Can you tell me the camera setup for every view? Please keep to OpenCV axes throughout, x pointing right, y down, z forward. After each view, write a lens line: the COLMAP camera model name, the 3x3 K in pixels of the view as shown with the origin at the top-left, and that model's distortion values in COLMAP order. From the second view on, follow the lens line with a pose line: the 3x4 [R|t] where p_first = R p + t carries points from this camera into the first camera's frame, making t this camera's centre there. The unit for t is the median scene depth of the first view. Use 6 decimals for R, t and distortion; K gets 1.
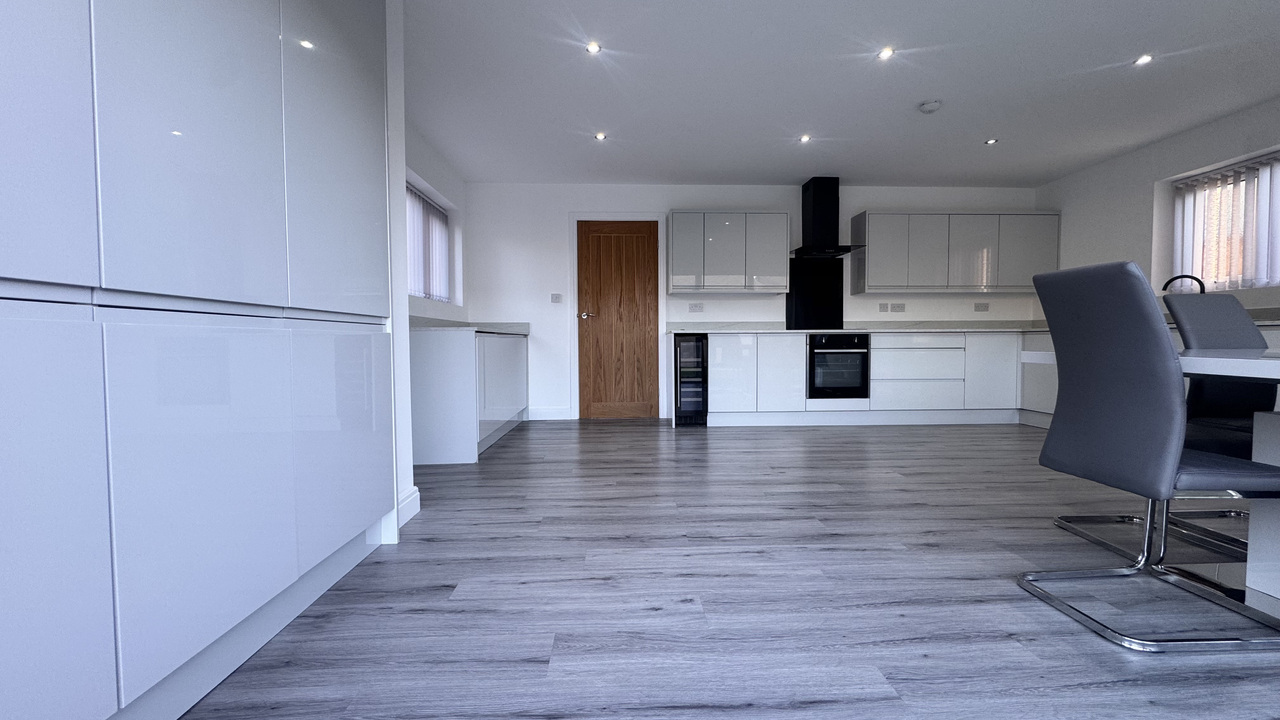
lens RADIAL K [[509.9, 0, 644.1], [0, 509.9, 362.9], [0, 0, 1]] dist [-0.003819, -0.000196]
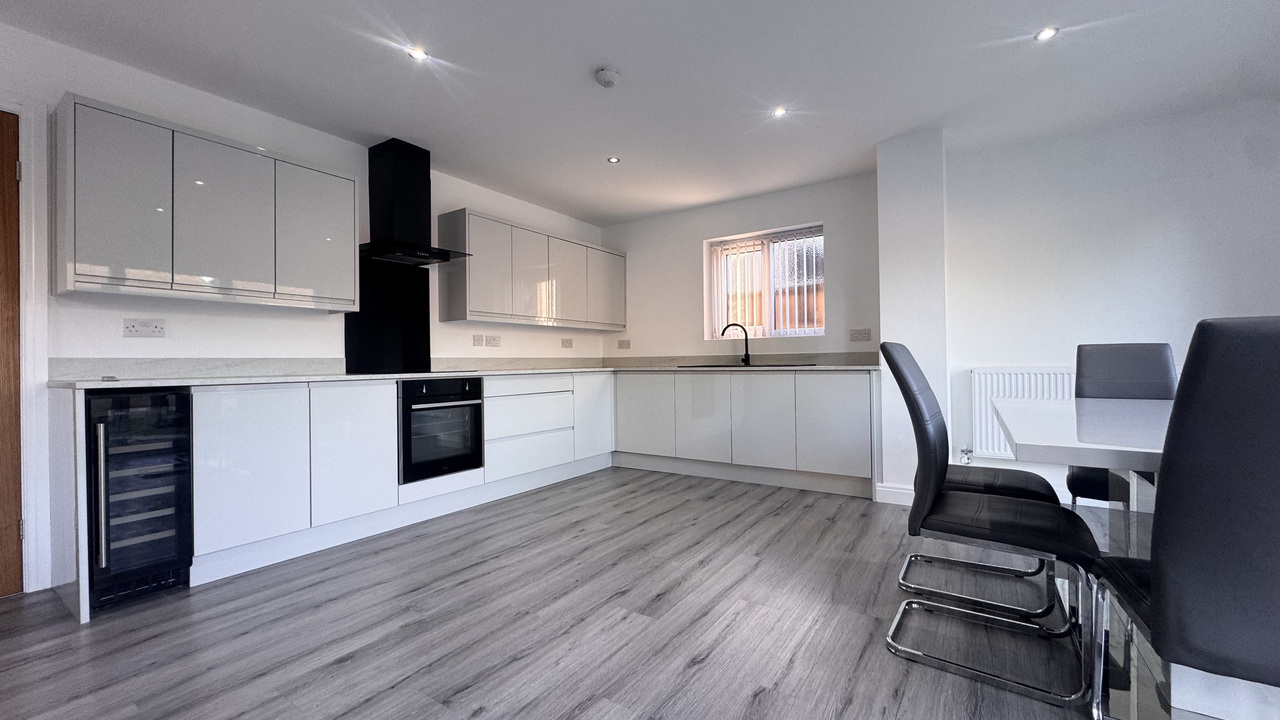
lens RADIAL K [[509.9, 0, 639.5], [0, 509.9, 361.7], [0, 0, 1]] dist [-0.003819, -0.000196]
pose [[0.596532, -0.000719, 0.802589, -0.002687], [0.043573, 0.998554, -0.031492, -0.046413], [-0.801406, 0.053757, 0.595700, 0.385929]]
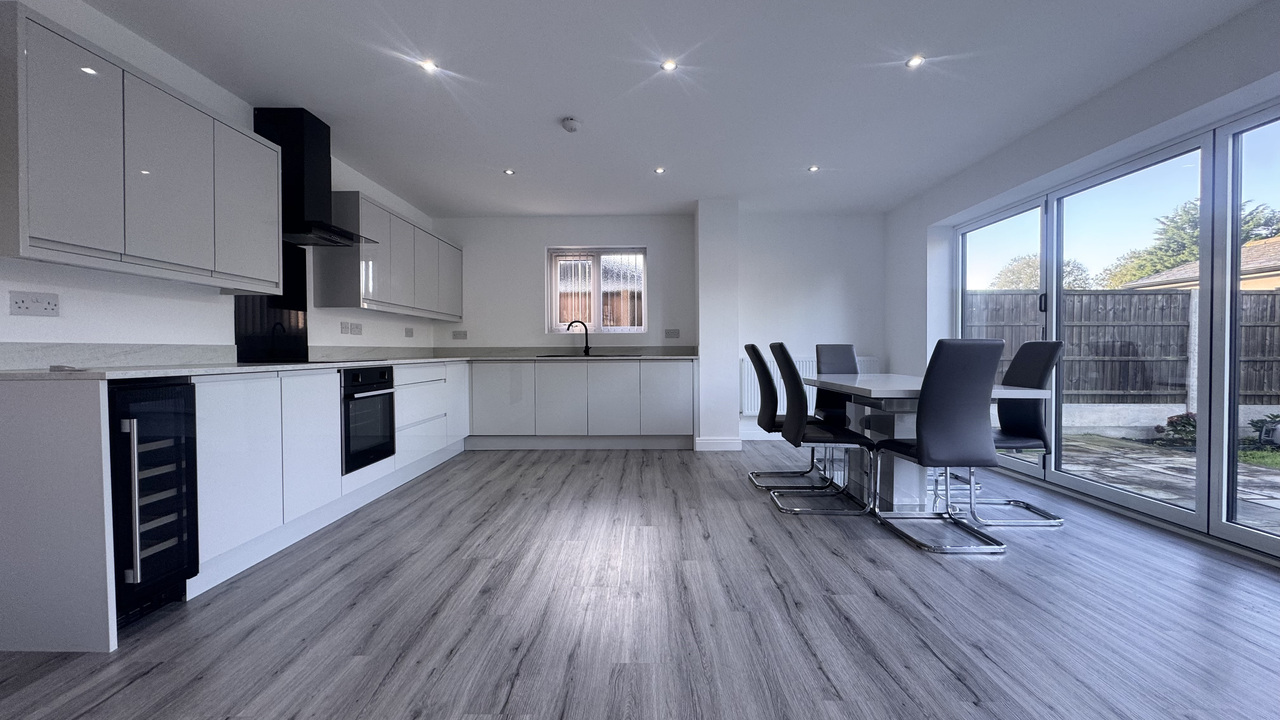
lens RADIAL K [[509.9, 0, 640.6], [0, 509.9, 362.6], [0, 0, 1]] dist [-0.003819, -0.000196]
pose [[0.062758, -0.017945, 0.997867, -0.256682], [0.046788, 0.998792, 0.015019, -0.056091], [-0.996931, 0.045745, 0.063522, 0.593162]]
